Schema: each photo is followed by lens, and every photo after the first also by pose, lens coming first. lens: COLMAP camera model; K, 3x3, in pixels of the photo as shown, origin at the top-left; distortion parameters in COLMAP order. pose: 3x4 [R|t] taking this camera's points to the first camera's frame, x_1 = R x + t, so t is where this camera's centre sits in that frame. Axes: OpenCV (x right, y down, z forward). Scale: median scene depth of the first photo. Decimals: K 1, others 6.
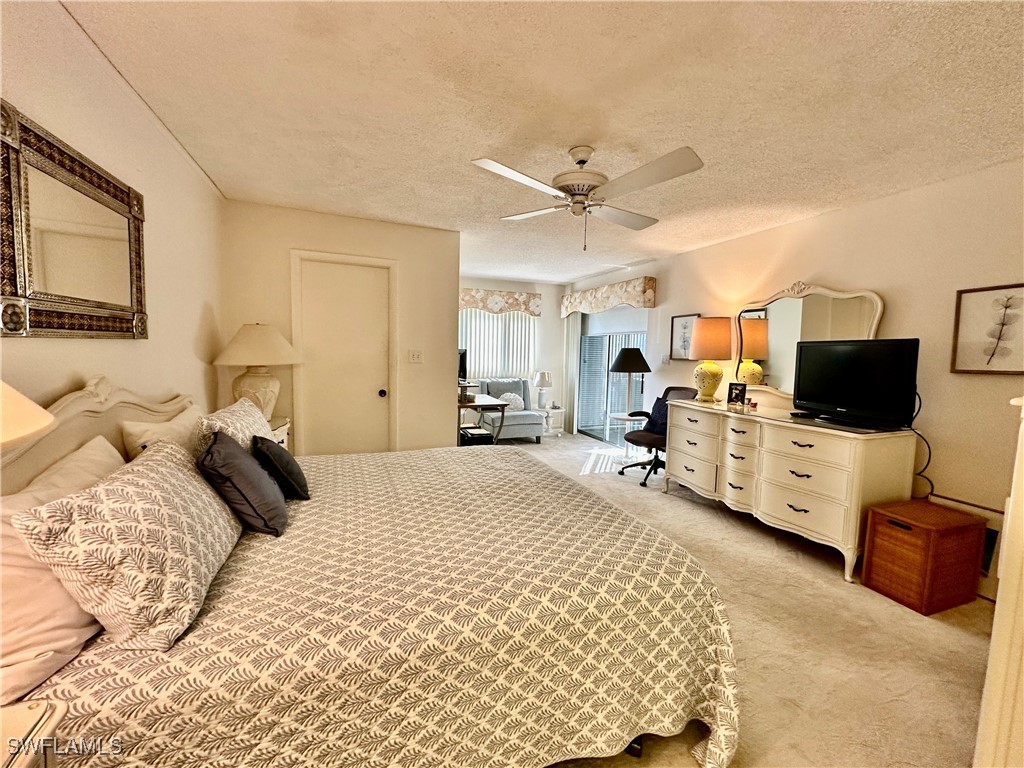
lens RADIAL K [[405.1, 0, 511.6], [0, 405.1, 380.6], [0, 0, 1]] dist [0.000934, -0.000090]
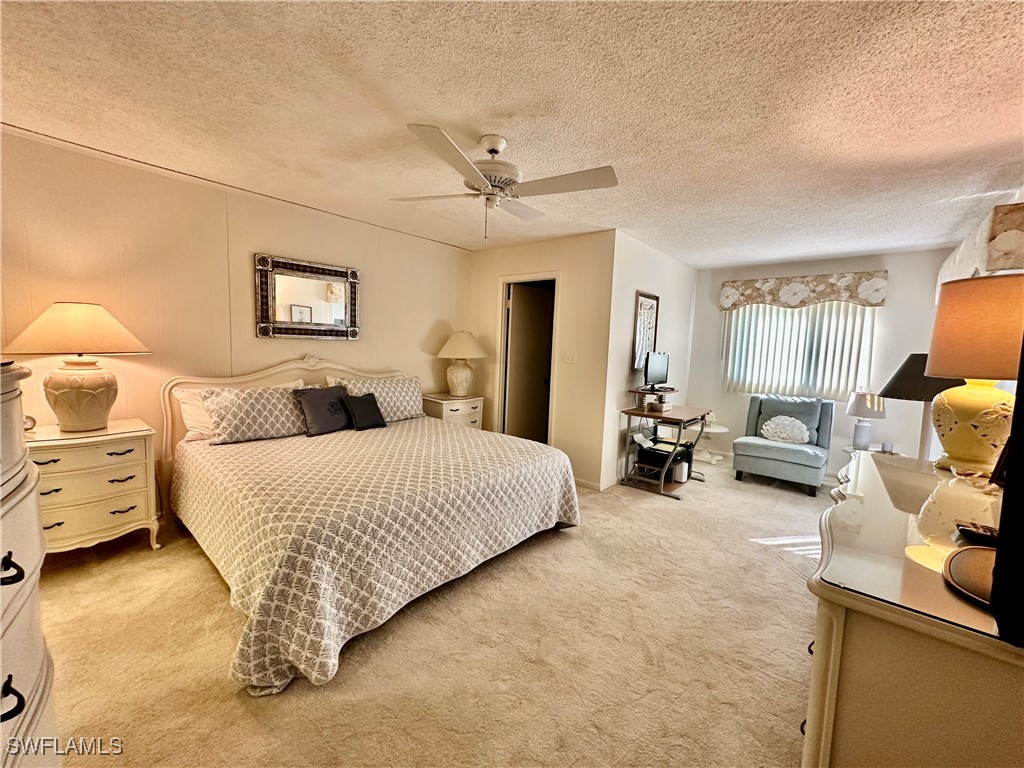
lens RADIAL K [[405.1, 0, 509.6], [0, 405.1, 381.1], [0, 0, 1]] dist [0.000934, -0.000090]
pose [[0.474684, 0.072724, -0.877147, 0.386247], [-0.093157, 0.995134, 0.032093, -0.009990], [0.875213, 0.066478, 0.479149, 0.215480]]
